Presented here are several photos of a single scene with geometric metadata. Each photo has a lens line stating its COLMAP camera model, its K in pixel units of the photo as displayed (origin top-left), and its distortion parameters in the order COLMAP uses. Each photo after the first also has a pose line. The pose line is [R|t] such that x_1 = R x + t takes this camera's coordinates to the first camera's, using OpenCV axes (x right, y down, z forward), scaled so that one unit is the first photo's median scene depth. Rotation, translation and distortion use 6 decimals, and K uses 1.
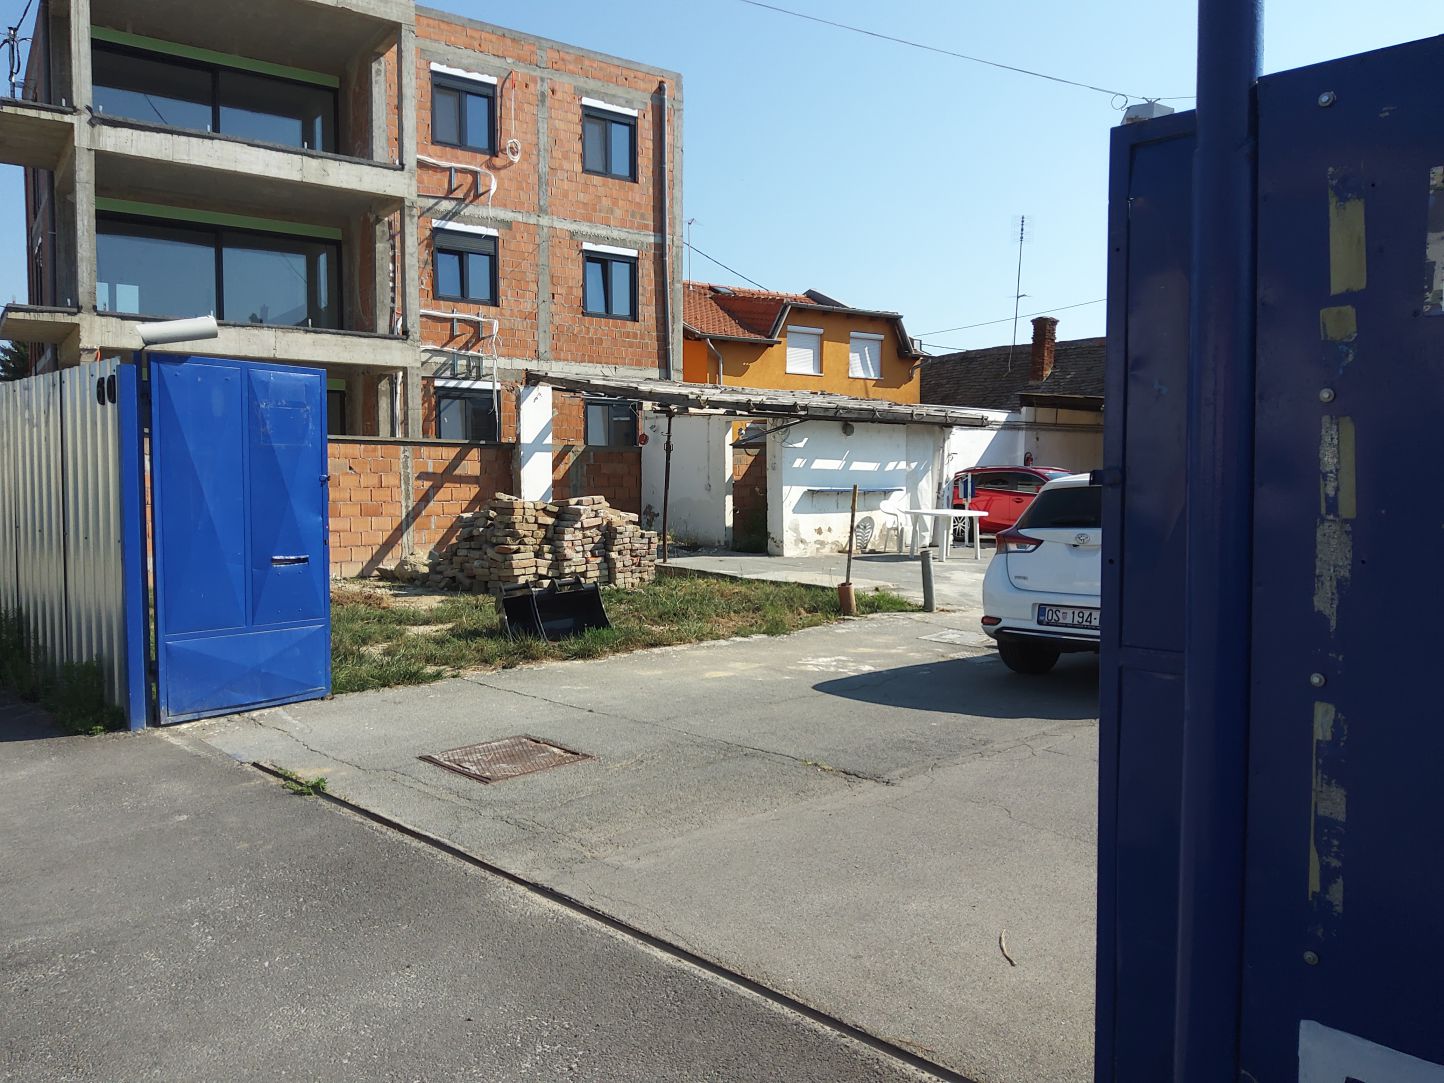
lens RADIAL K [[1066.6, 0, 720.2], [0, 1066.6, 532.9], [0, 0, 1]] dist [0.121139, -0.232555]
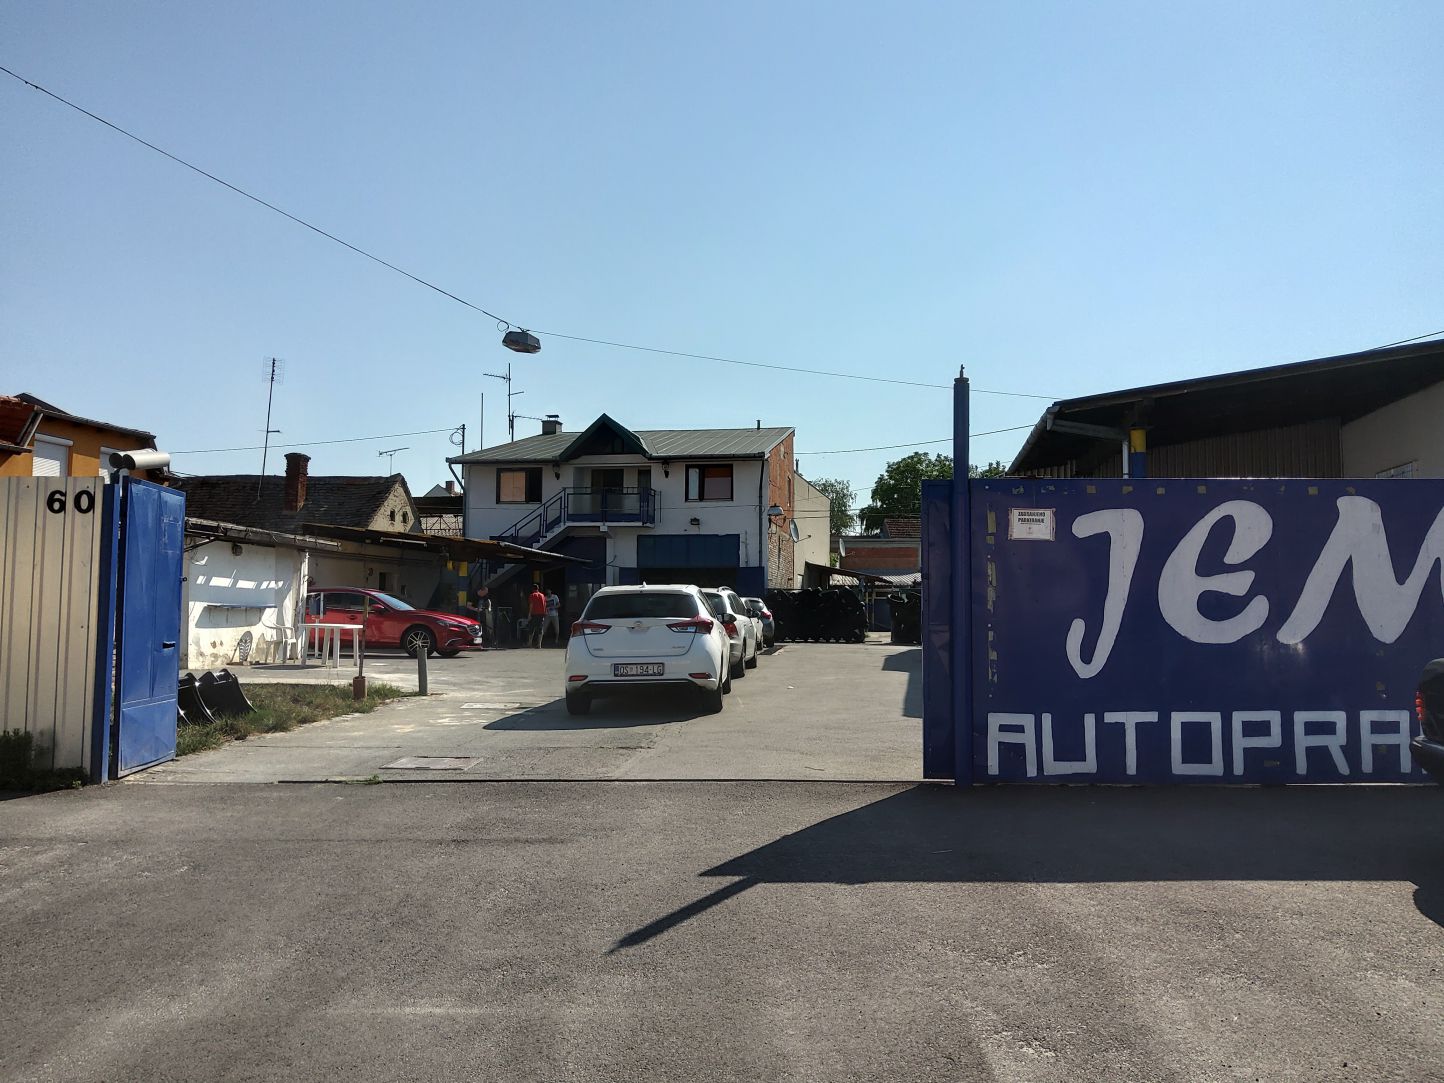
lens RADIAL K [[1066.6, 0, 720.2], [0, 1066.6, 532.9], [0, 0, 1]] dist [0.121139, -0.232555]
pose [[0.714336, 0.051220, 0.697926, -0.299862], [0.032535, 0.993809, -0.106234, 0.018324], [-0.699046, 0.098594, 0.708247, -0.119297]]
